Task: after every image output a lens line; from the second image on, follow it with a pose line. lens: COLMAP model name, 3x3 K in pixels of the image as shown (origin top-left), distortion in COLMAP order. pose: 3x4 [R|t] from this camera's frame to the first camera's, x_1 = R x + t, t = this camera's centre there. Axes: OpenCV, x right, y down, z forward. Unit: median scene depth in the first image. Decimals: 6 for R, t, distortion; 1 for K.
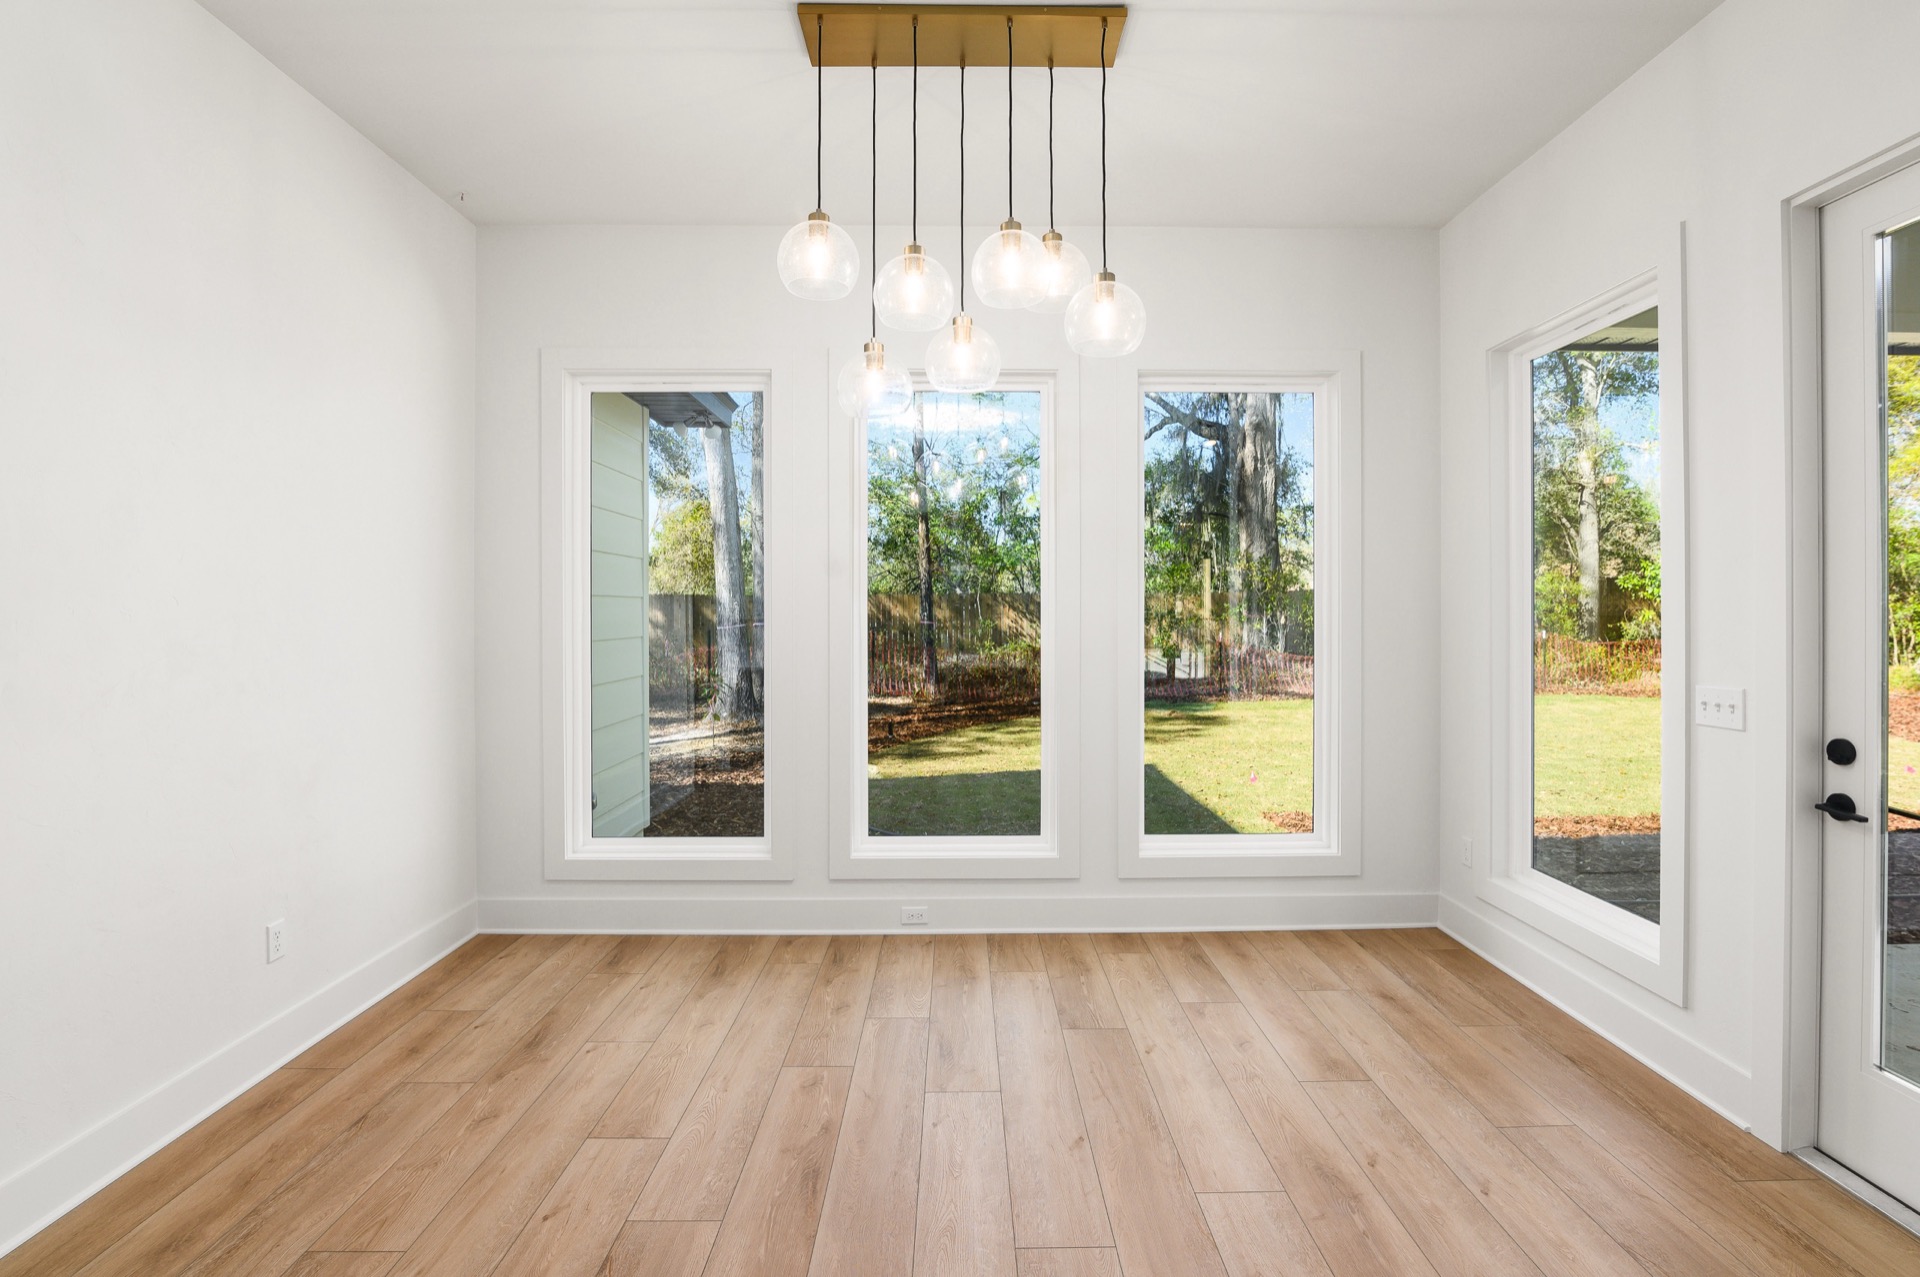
lens RADIAL K [[903.7, 0, 966.4], [0, 903.7, 612.1], [0, 0, 1]] dist [-0.018303, 0.001337]
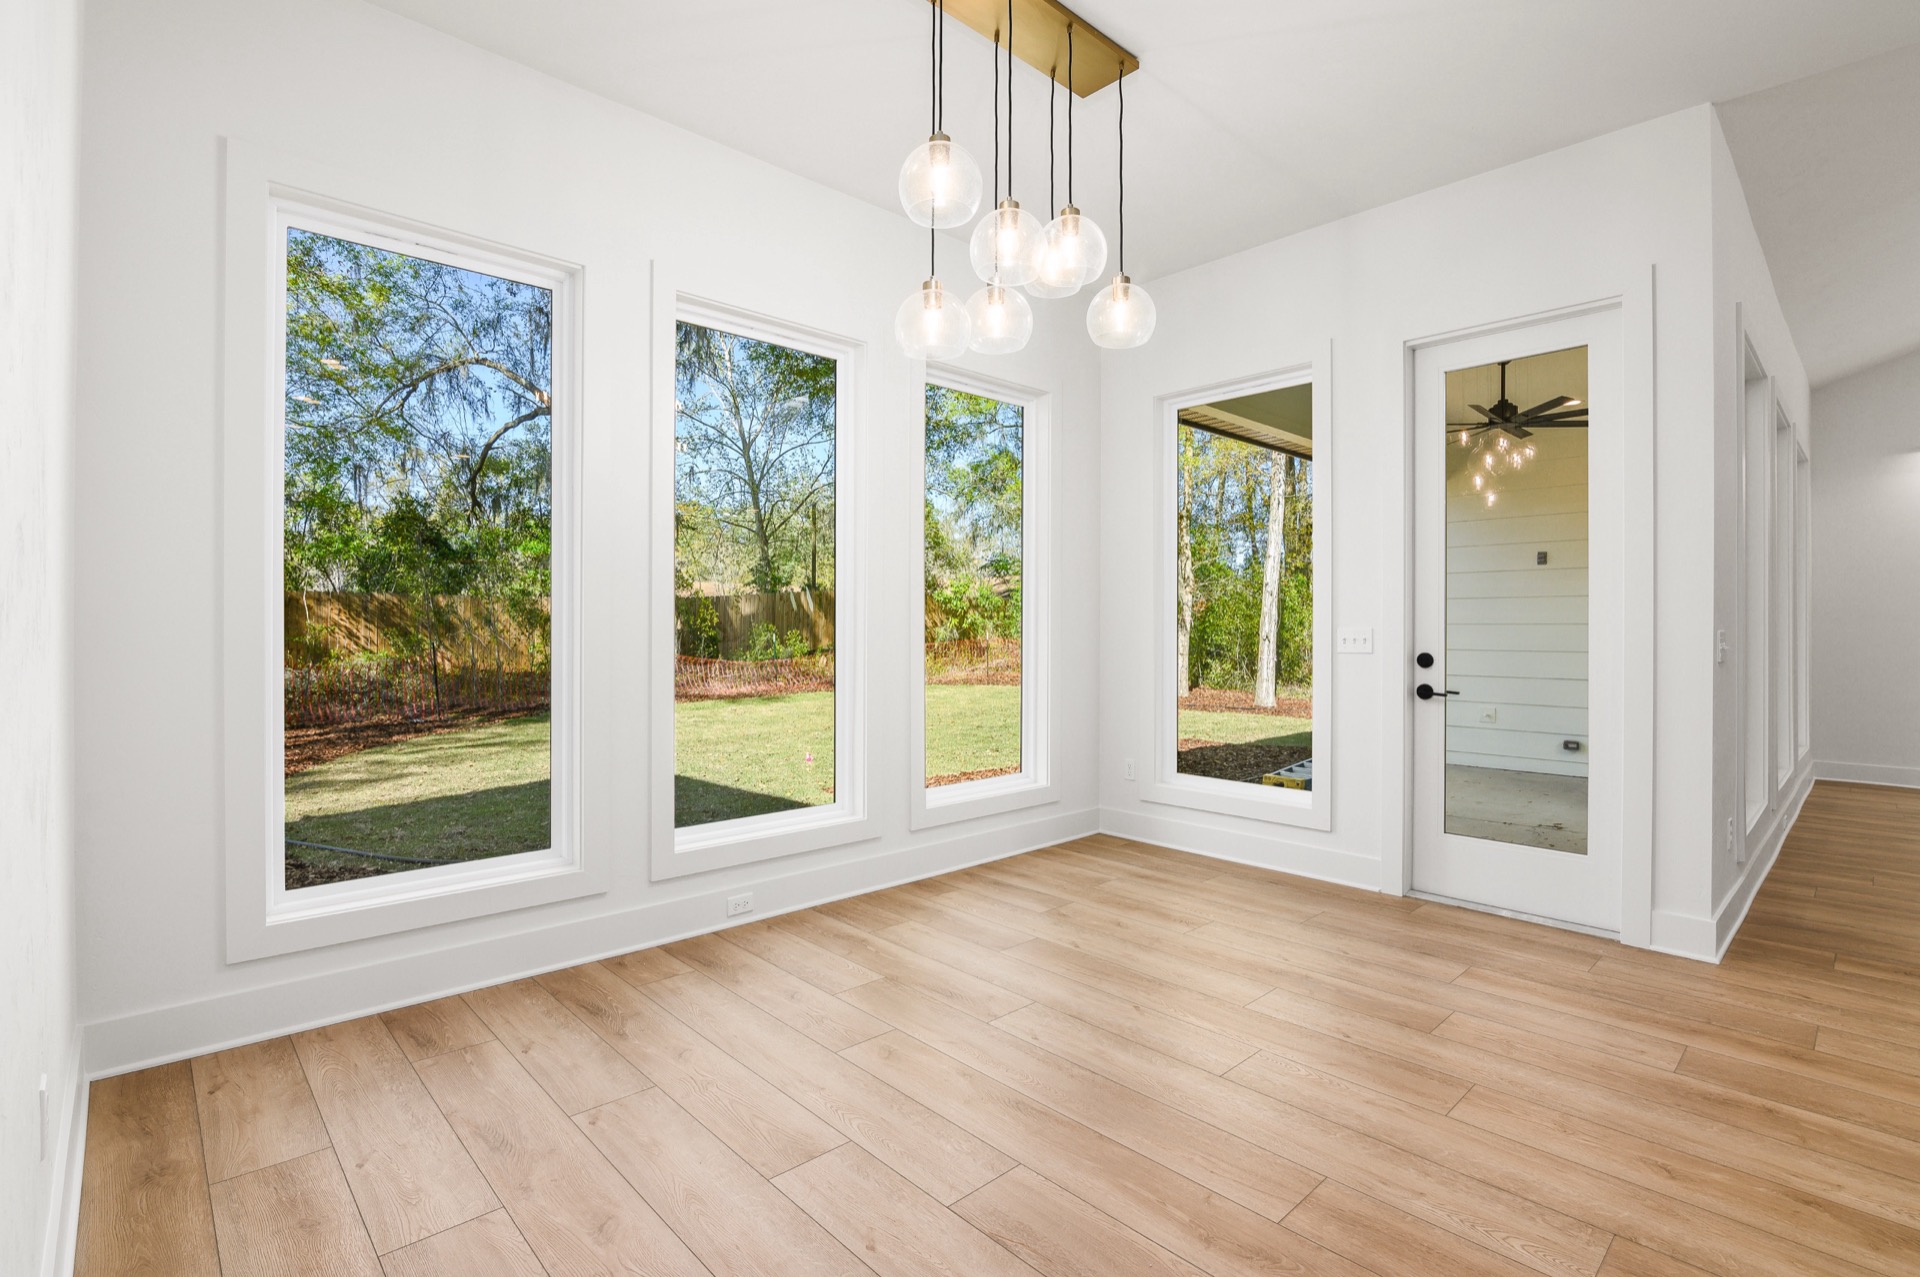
lens RADIAL K [[895.5, 0, 960.4], [0, 895.5, 630.7], [0, 0, 1]] dist [-0.024209, 0.000571]
pose [[0.738617, -0.001217, 0.674124, -0.550117], [-0.003418, 0.999979, 0.005550, 0.056212], [-0.674116, -0.006404, 0.738597, 0.194570]]
